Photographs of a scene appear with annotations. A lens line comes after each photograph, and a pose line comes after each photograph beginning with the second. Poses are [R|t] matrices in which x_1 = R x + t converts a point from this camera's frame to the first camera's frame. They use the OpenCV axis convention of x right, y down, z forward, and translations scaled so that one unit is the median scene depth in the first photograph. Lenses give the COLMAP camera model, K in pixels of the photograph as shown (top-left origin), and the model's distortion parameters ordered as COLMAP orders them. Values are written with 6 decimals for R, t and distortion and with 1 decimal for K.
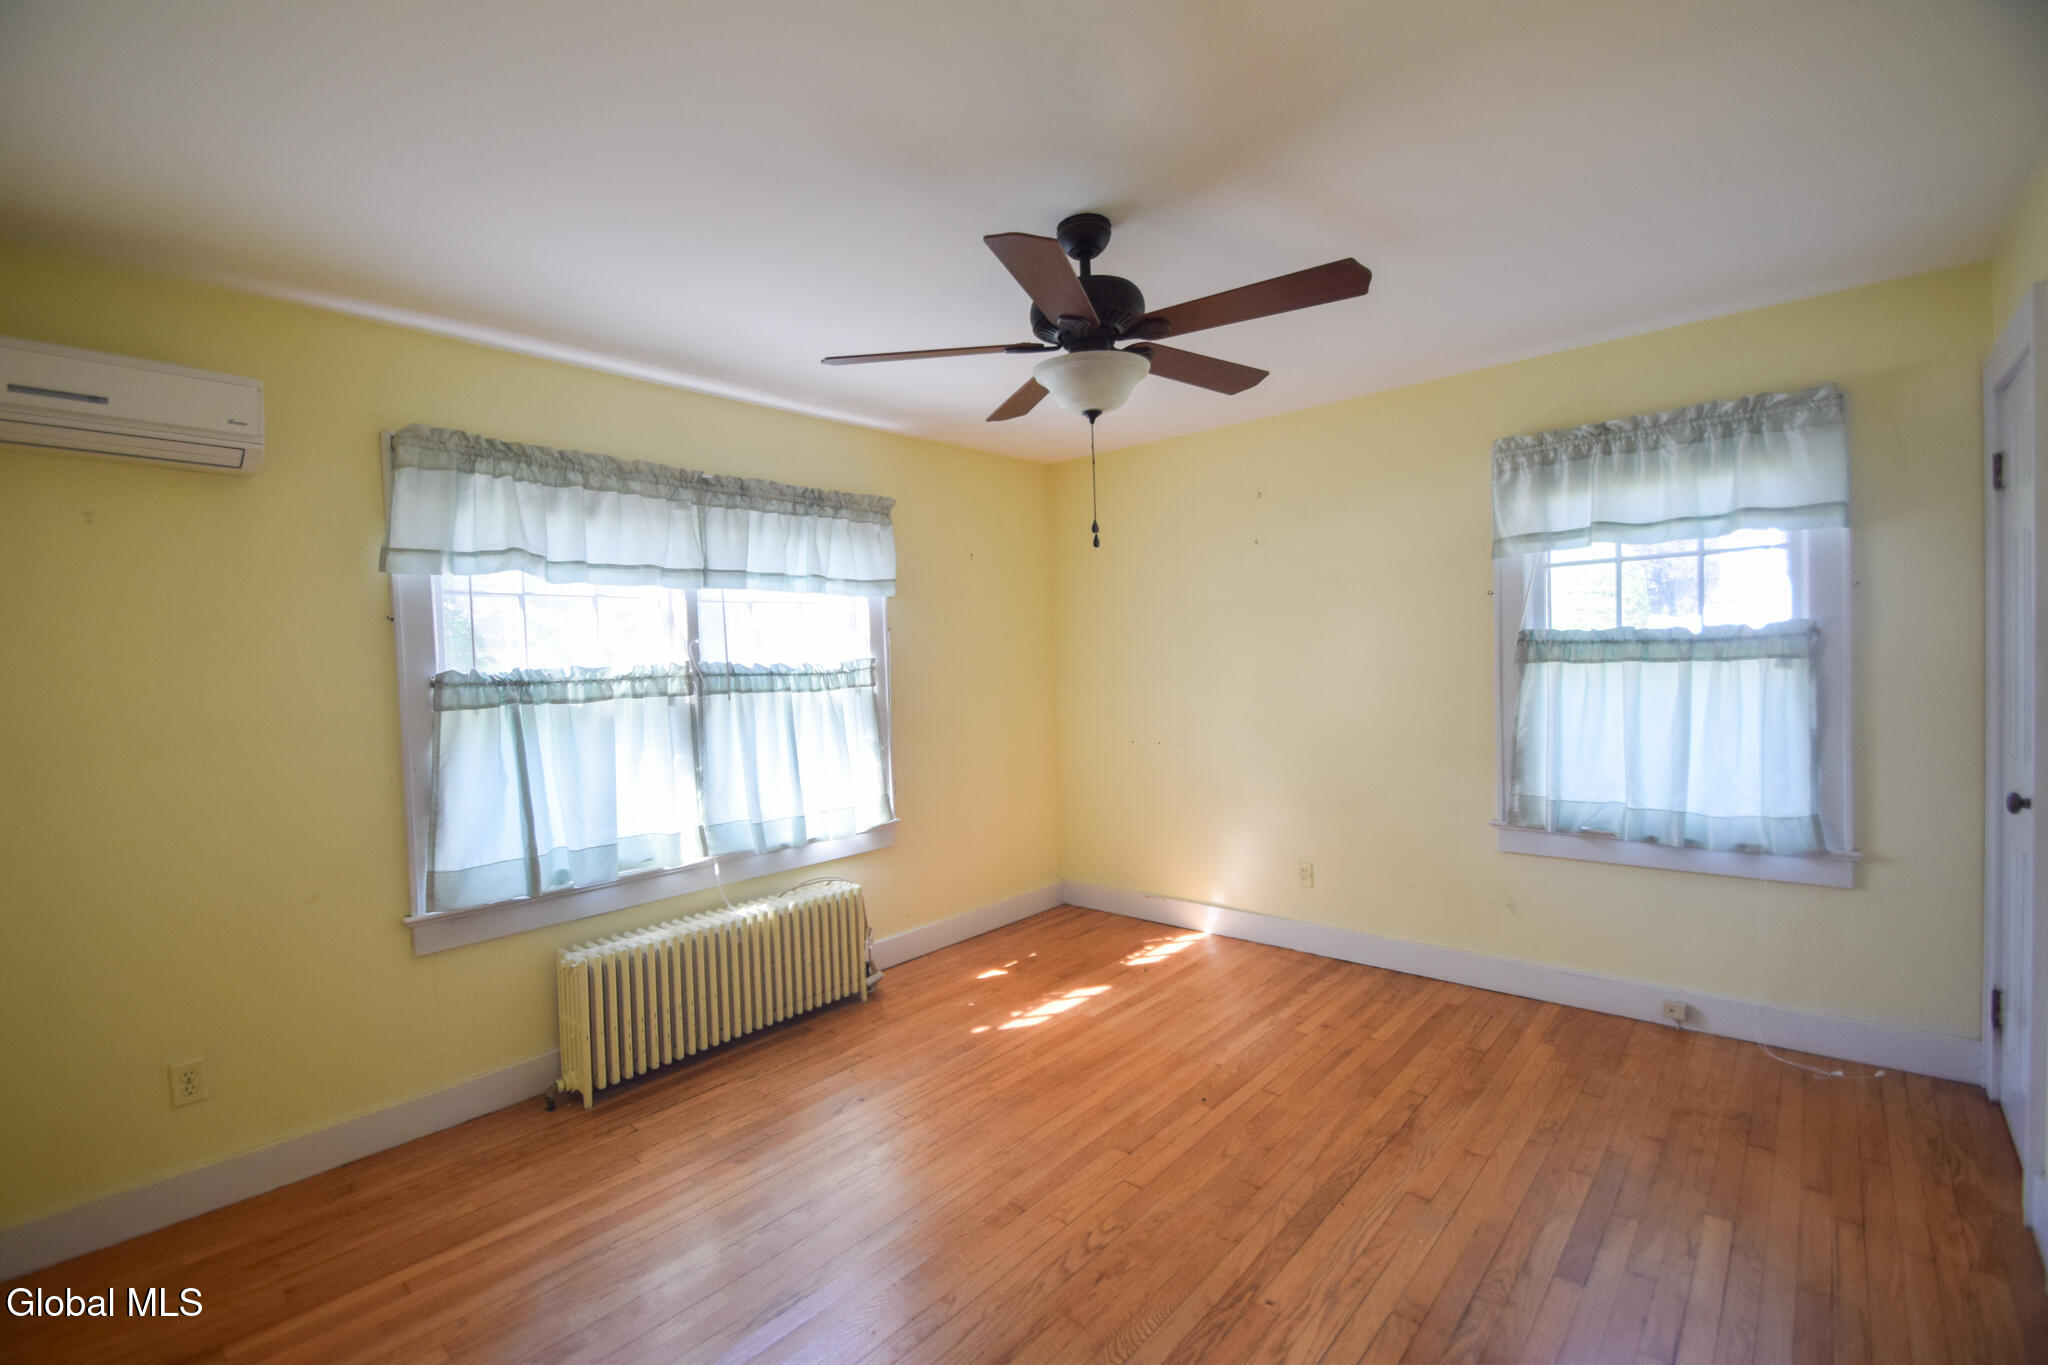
lens RADIAL K [[884.9, 0, 1015.5], [0, 884.9, 680.6], [0, 0, 1]] dist [0.001969, -0.007917]
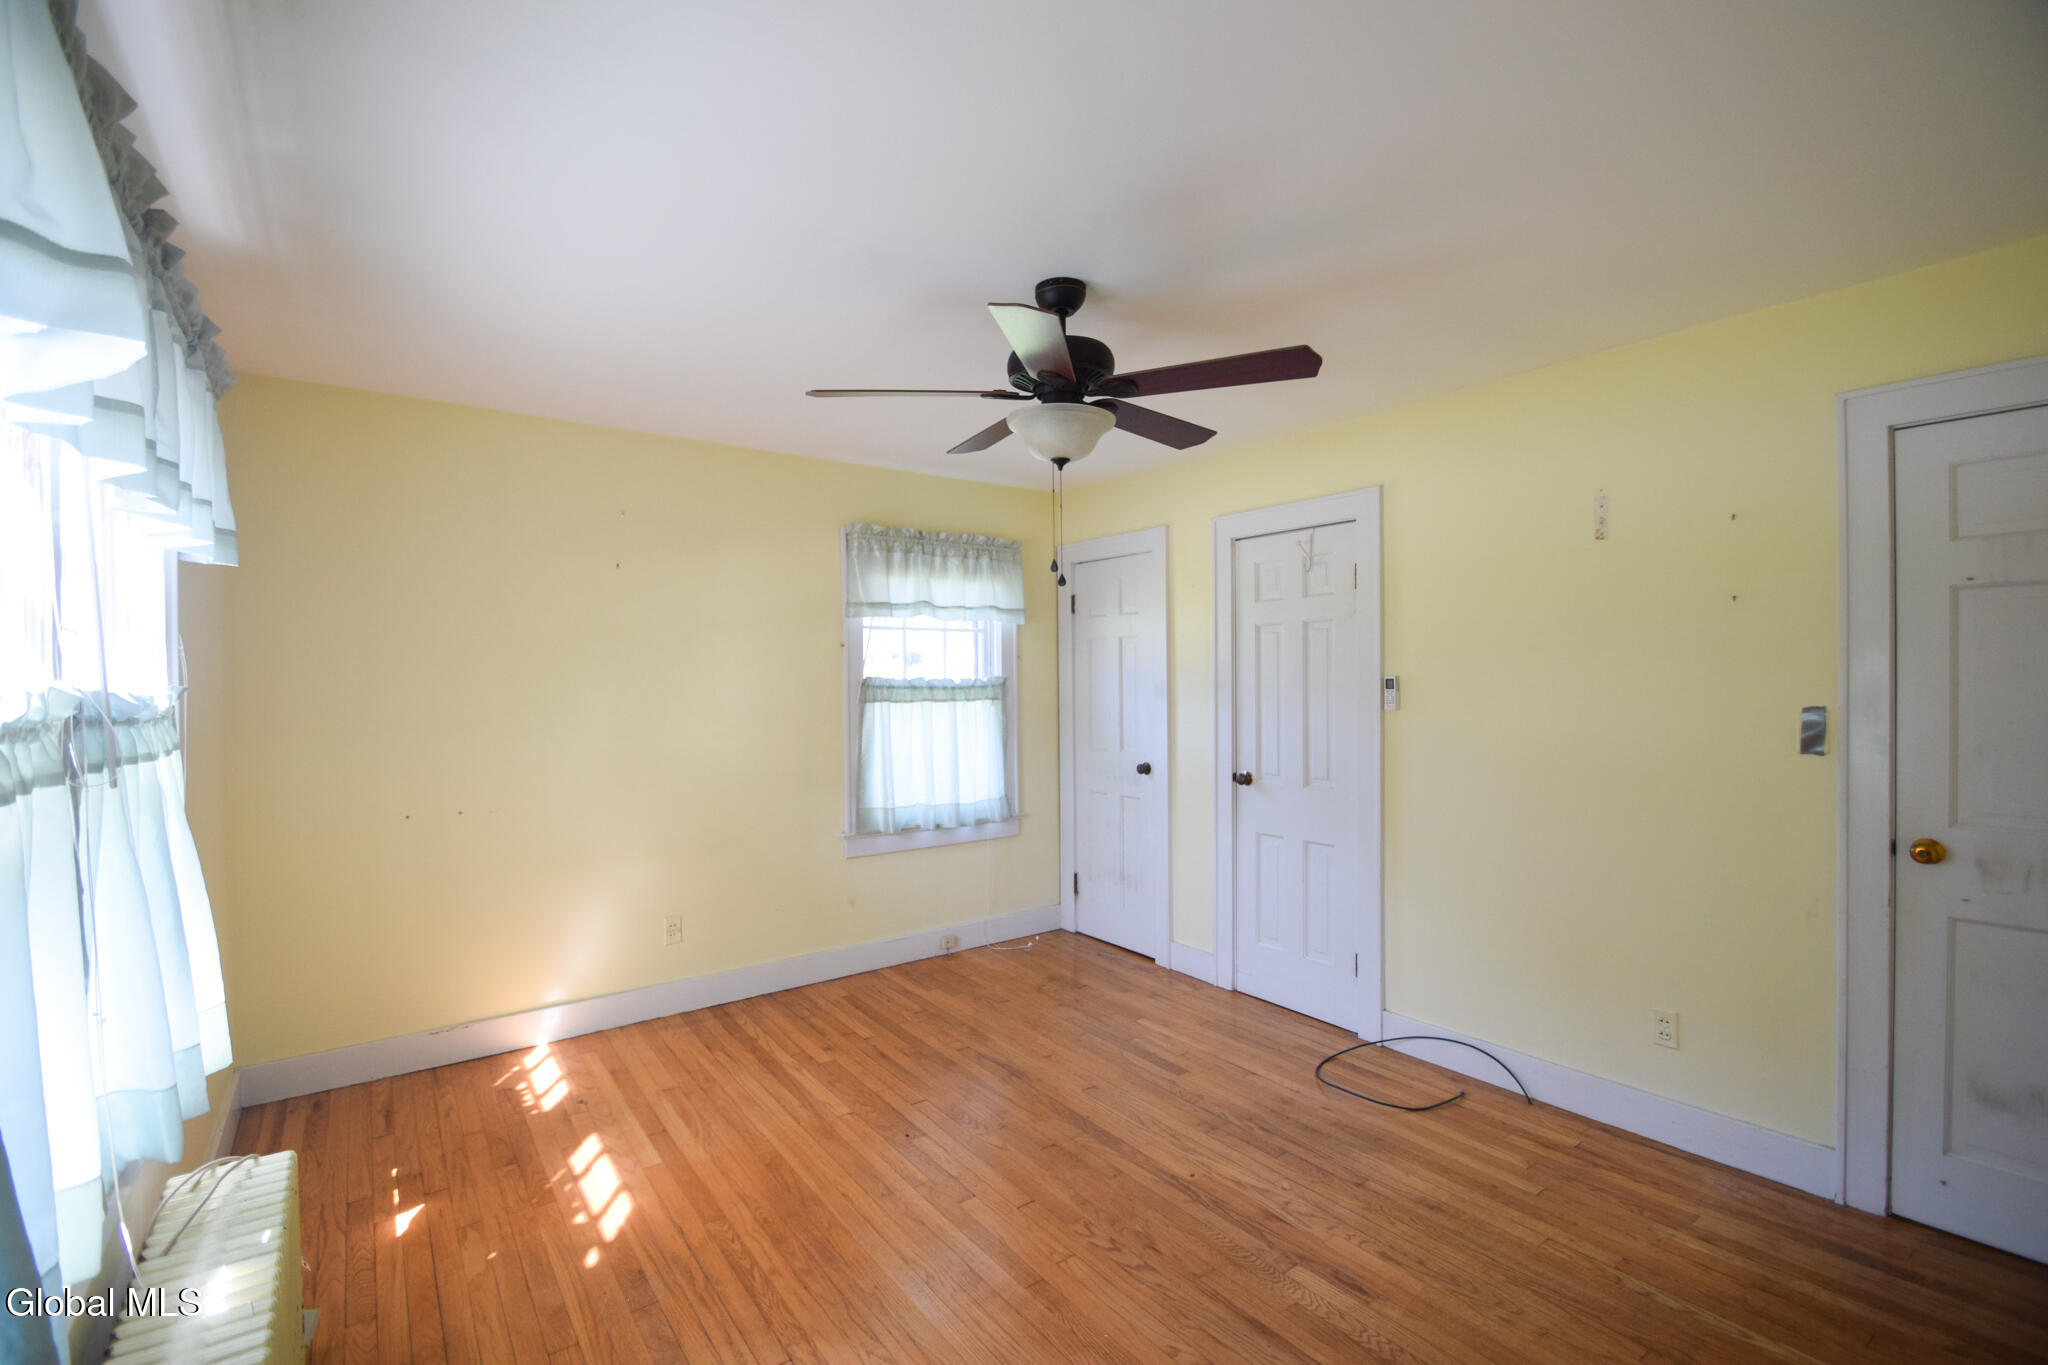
lens RADIAL K [[884.9, 0, 996.1], [0, 884.9, 682.2], [0, 0, 1]] dist [0.001969, -0.007917]
pose [[0.216322, 0.029809, 0.975867, -0.707172], [0.025951, 0.999005, -0.036268, 0.001337], [-0.975977, 0.033171, 0.215333, 0.628337]]
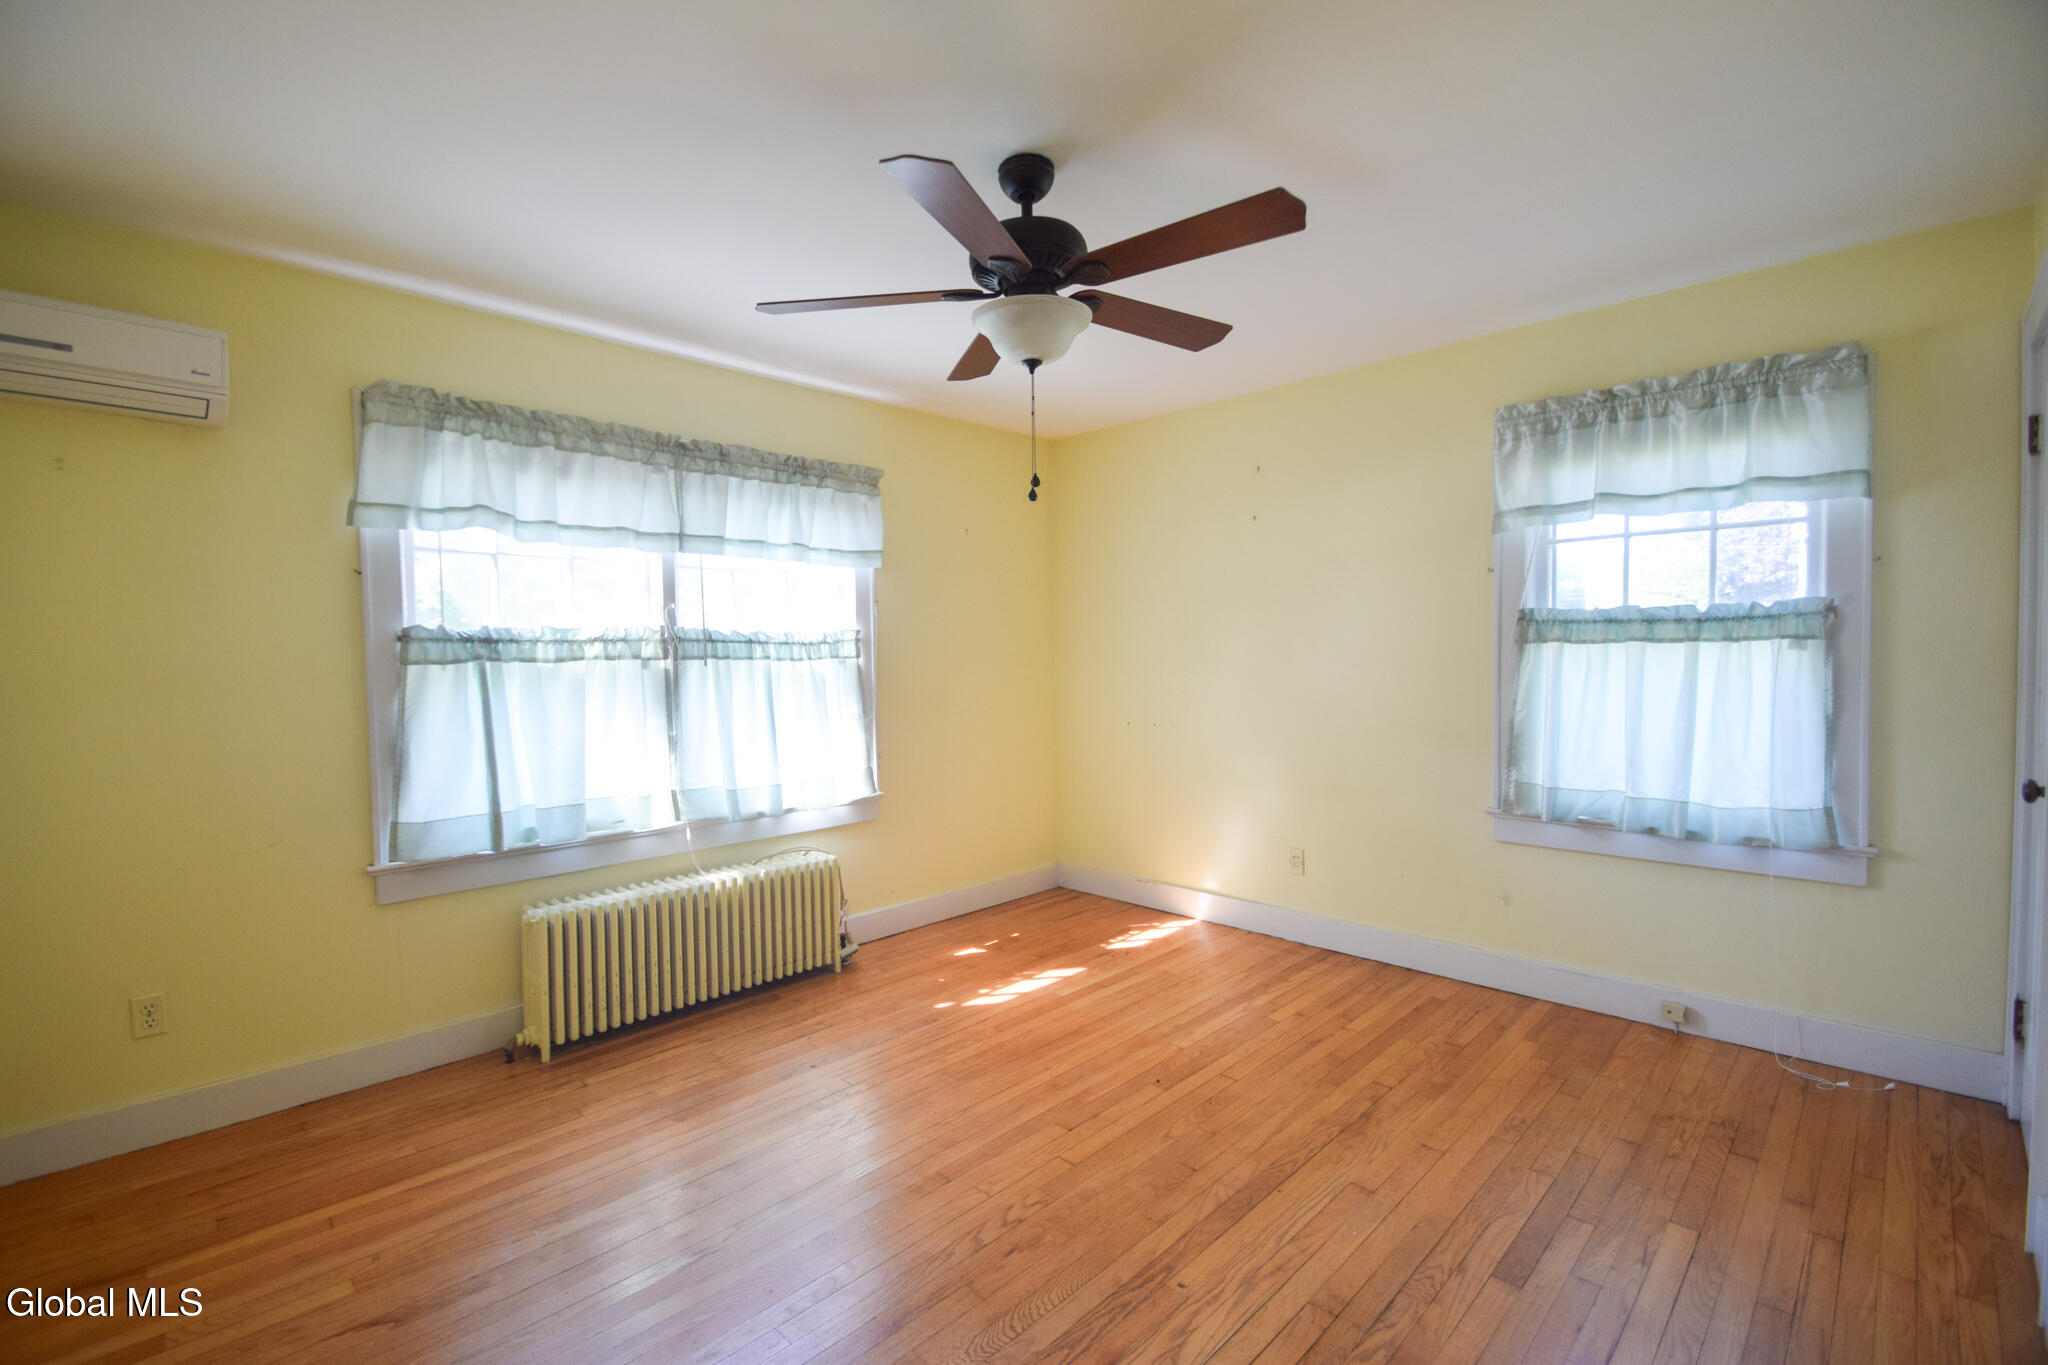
lens RADIAL K [[884.9, 0, 1015.1], [0, 884.9, 679.8], [0, 0, 1]] dist [0.001969, -0.007917]
pose [[0.998300, 0.020759, -0.054454, 0.094110], [-0.020499, 0.999776, 0.005324, 0.029234], [0.054552, -0.004199, 0.998502, 0.022528]]
